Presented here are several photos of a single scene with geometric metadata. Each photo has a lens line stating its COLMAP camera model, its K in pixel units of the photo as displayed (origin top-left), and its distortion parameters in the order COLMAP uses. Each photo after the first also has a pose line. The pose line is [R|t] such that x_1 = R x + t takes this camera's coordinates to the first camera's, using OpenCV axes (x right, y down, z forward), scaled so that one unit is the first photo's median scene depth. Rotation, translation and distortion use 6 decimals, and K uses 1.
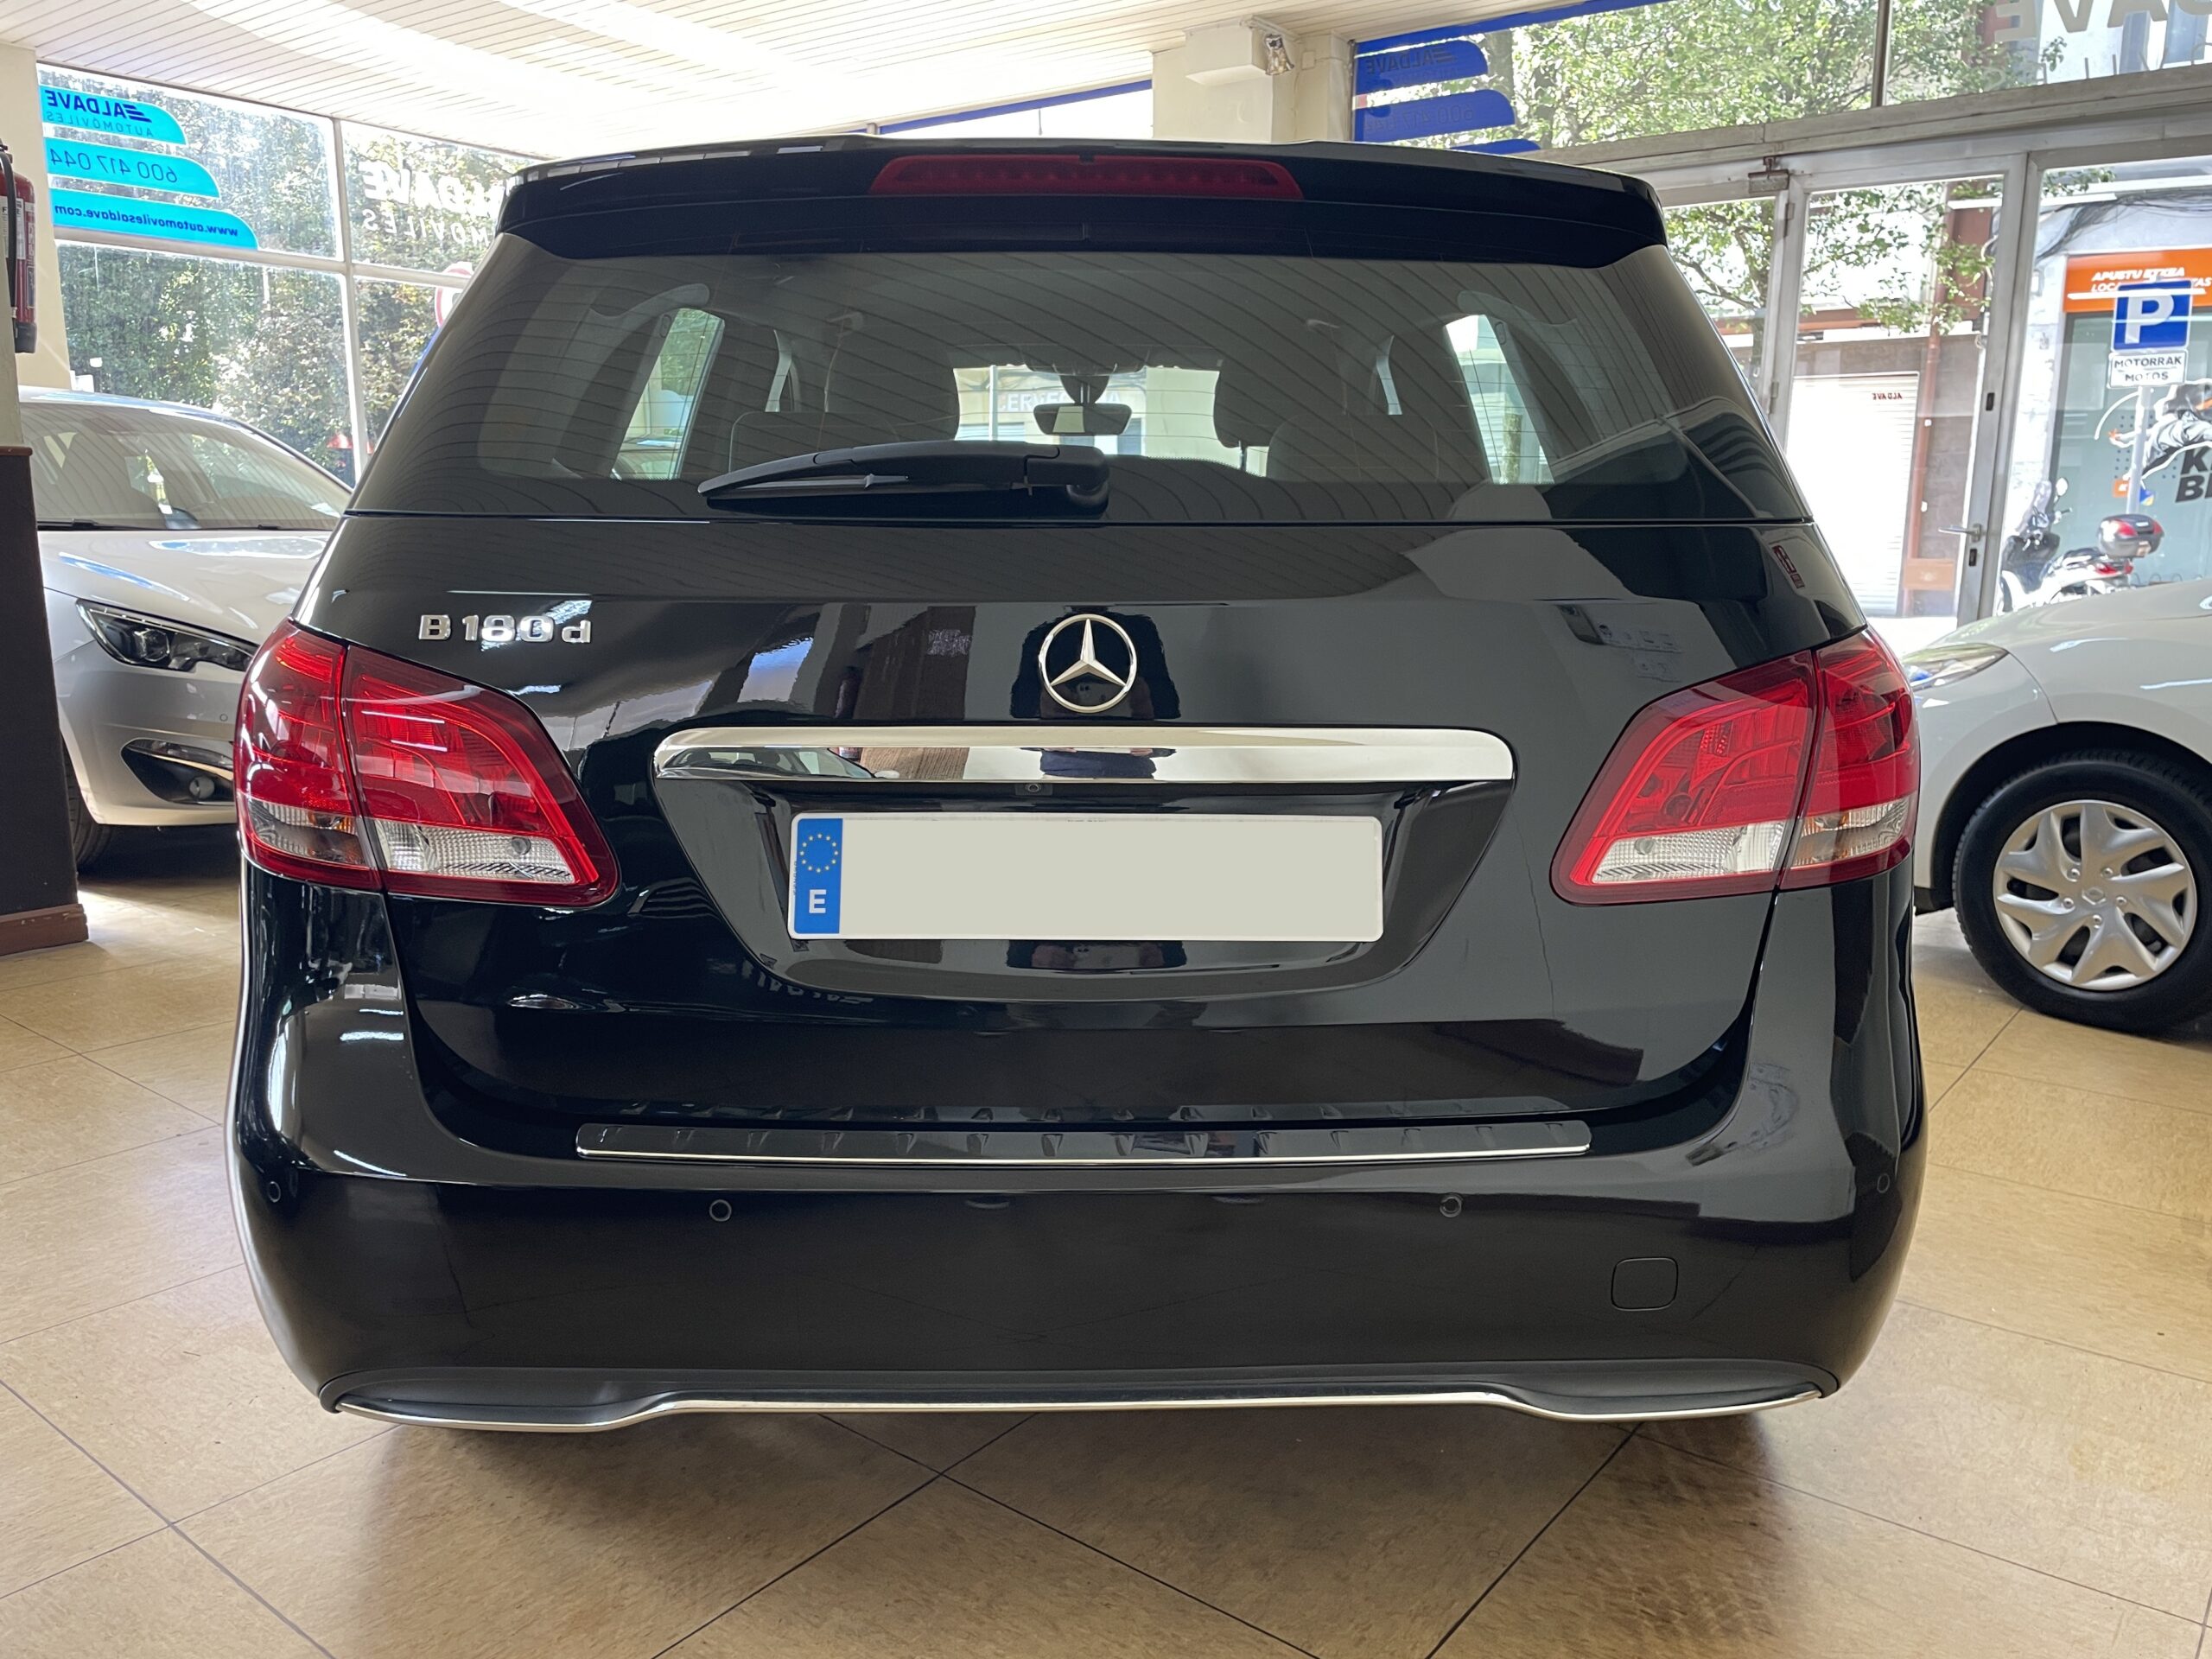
lens RADIAL K [[1670.4, 0, 1102.1], [0, 1670.4, 878.0], [0, 0, 1]] dist [0.058637, -0.000376]
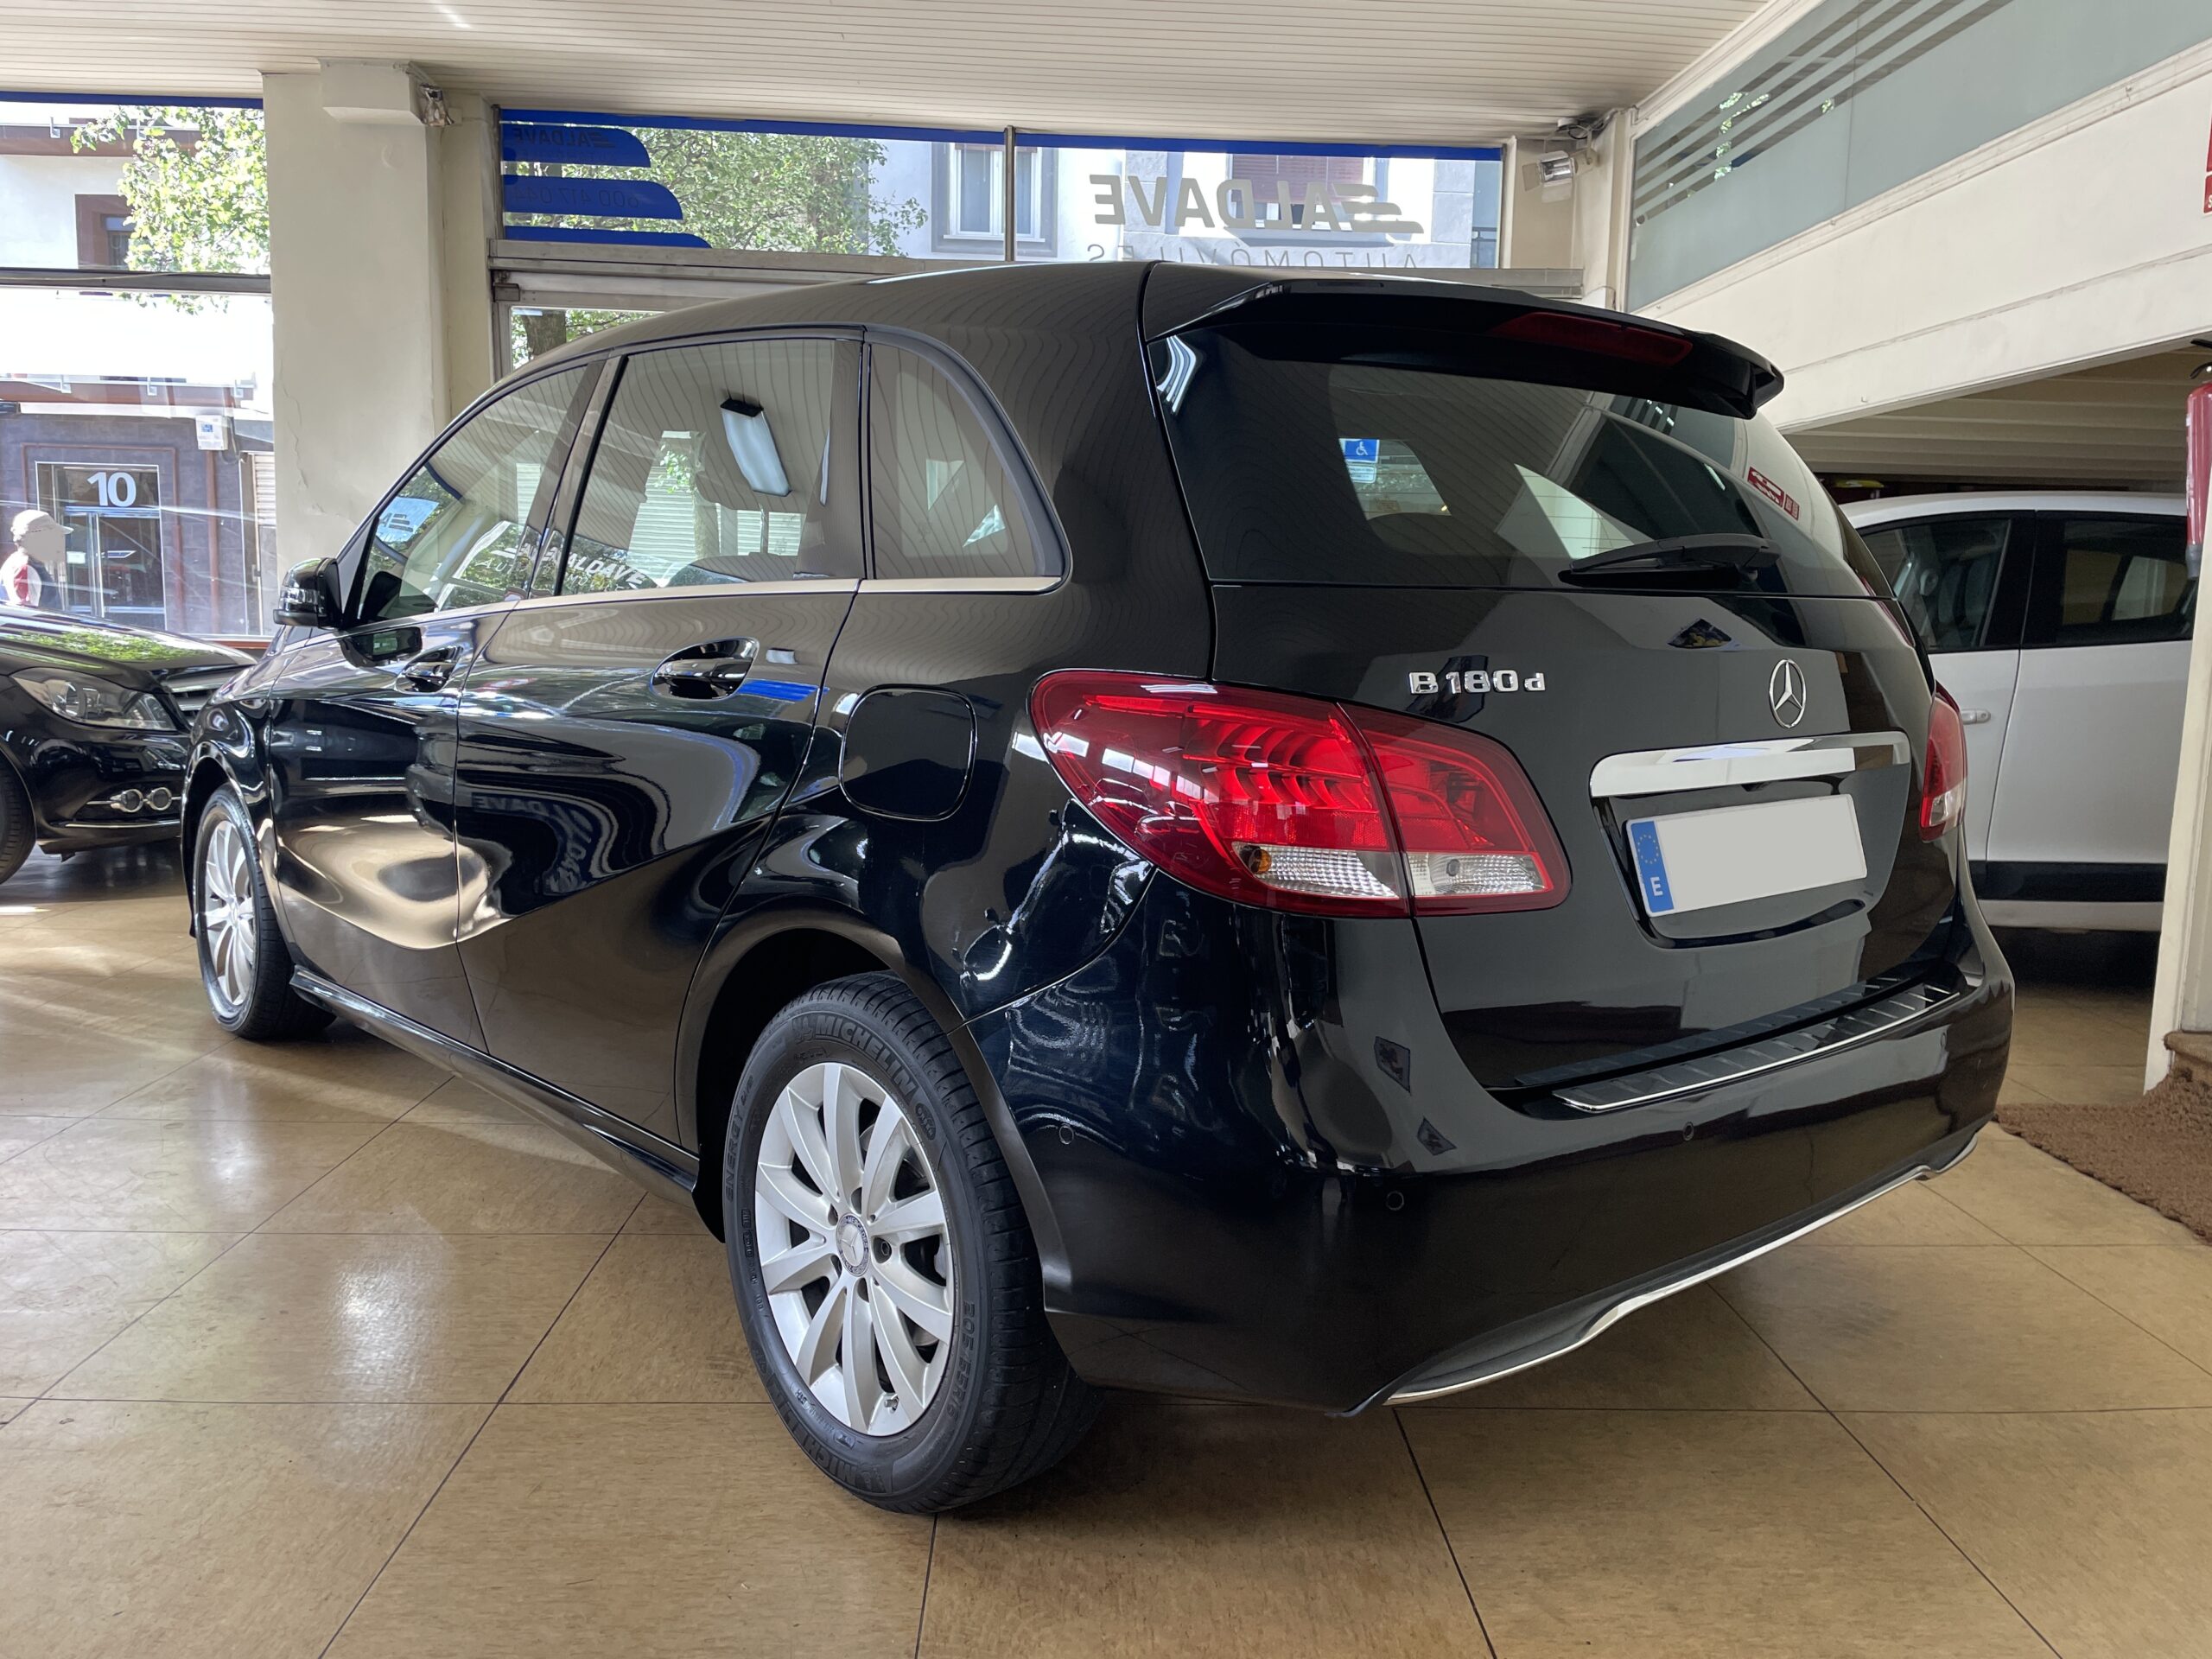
lens RADIAL K [[1639.6, 0, 1106.0], [0, 1639.6, 829.5], [0, 0, 1]] dist [-0.003083, -0.002969]
pose [[0.750512, -0.085731, 0.655273, -0.971720], [0.121120, 0.992598, -0.008860, -0.051323], [-0.649663, 0.086016, 0.755341, 0.243877]]
